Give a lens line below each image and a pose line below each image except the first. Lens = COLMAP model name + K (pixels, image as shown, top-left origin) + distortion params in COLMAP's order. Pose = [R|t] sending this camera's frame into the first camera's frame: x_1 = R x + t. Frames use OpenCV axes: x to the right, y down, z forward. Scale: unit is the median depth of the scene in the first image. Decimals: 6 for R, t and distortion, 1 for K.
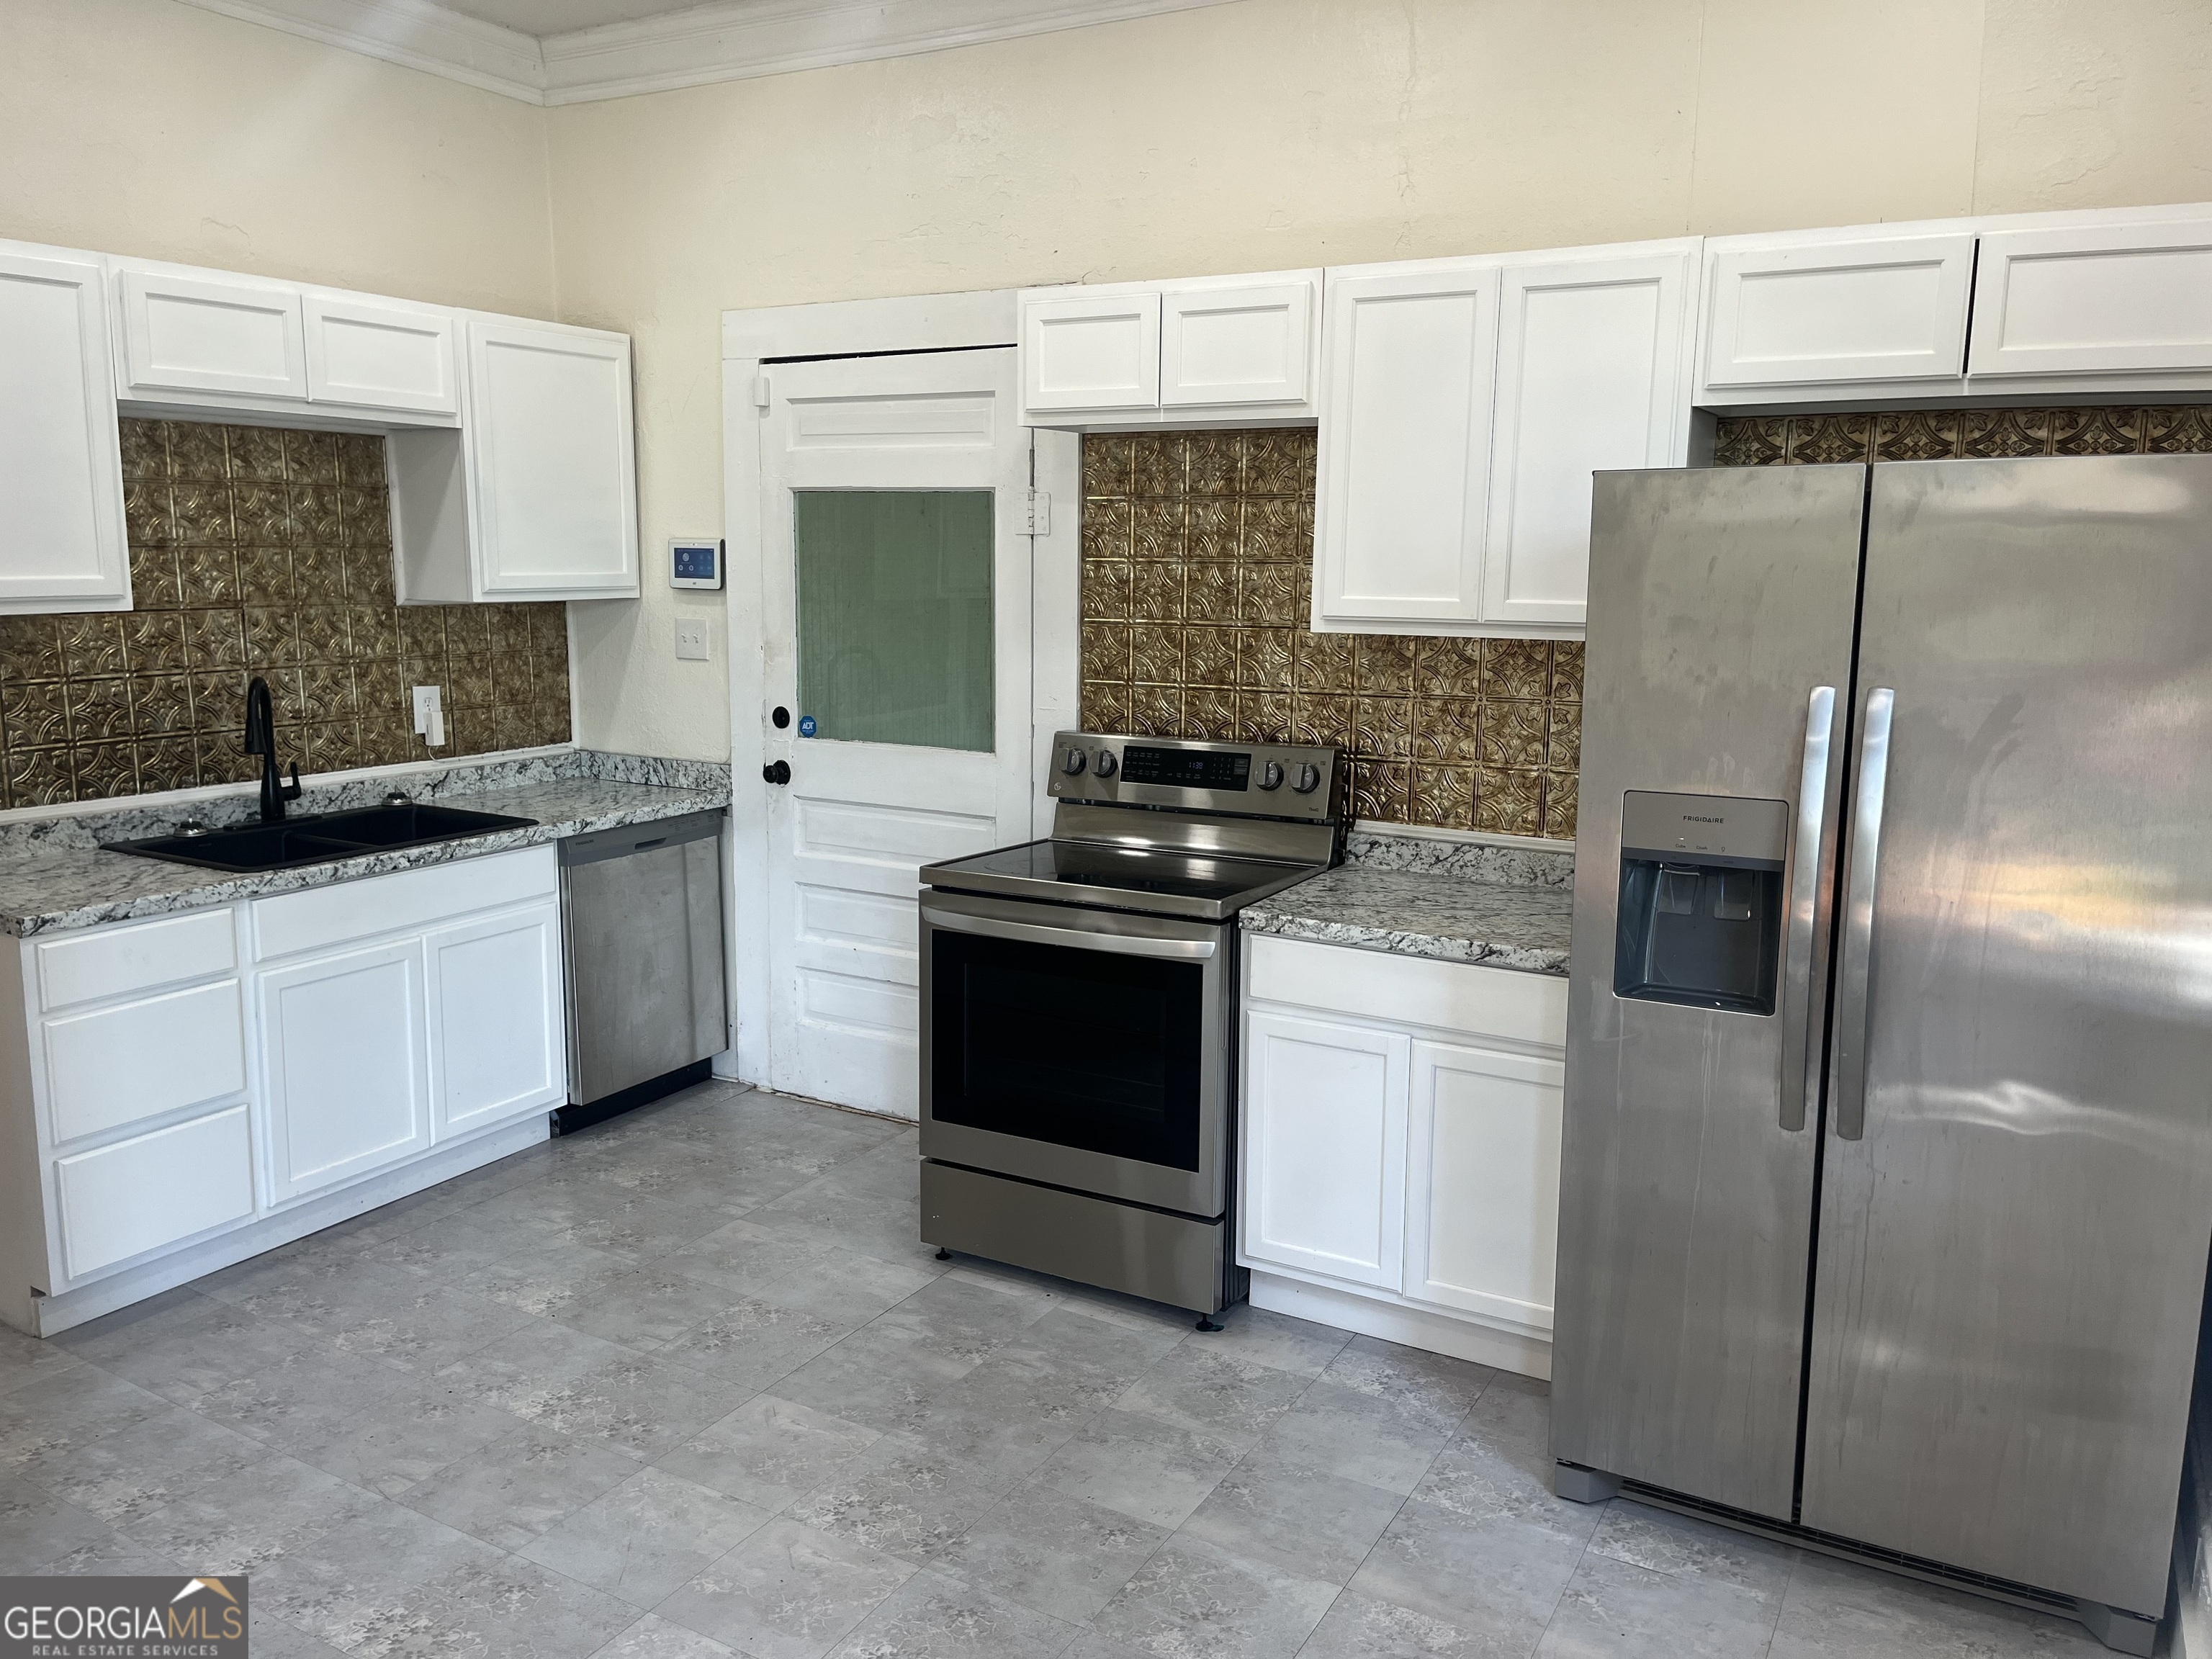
lens RADIAL K [[1688.5, 0, 1090.7], [0, 1688.5, 830.2], [0, 0, 1]] dist [0.080045, -0.101296]
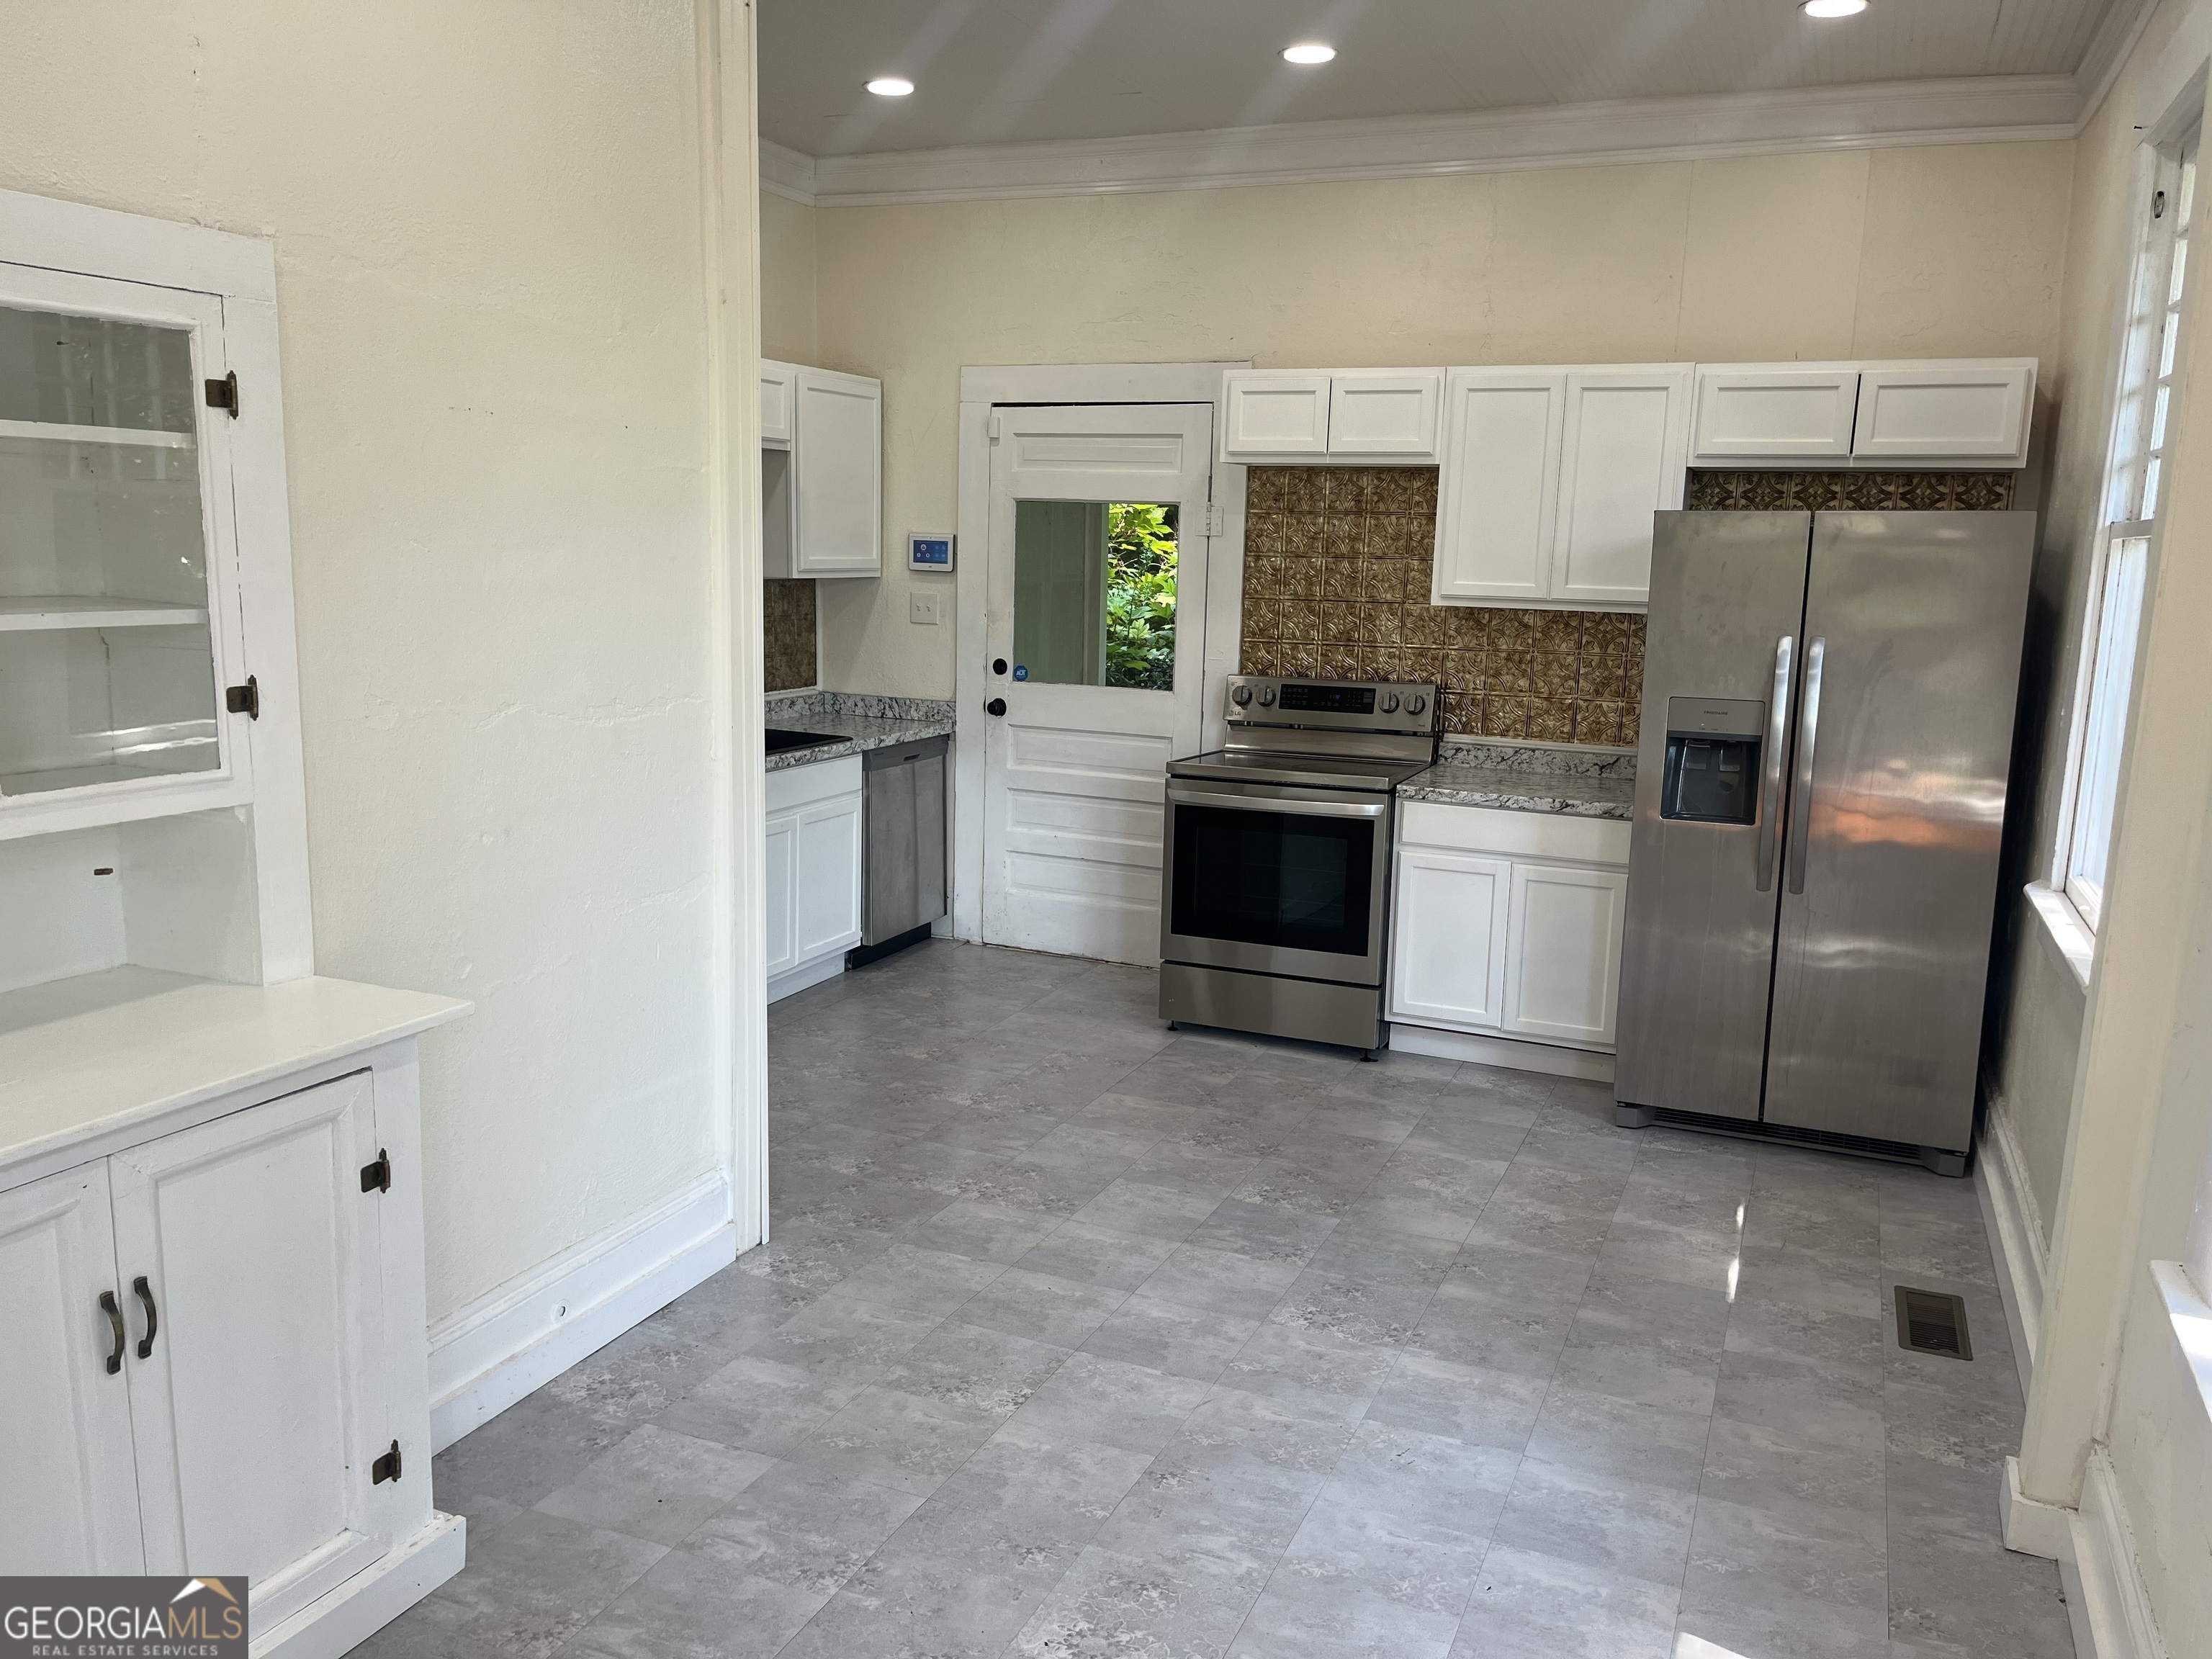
lens RADIAL K [[1688.5, 0, 1111.4], [0, 1688.5, 834.1], [0, 0, 1]] dist [0.080045, -0.101296]
pose [[0.993188, -0.001978, 0.116504, -0.331311], [0.000887, 0.999955, 0.009413, 0.073094], [-0.116517, -0.009245, 0.993146, -0.475669]]
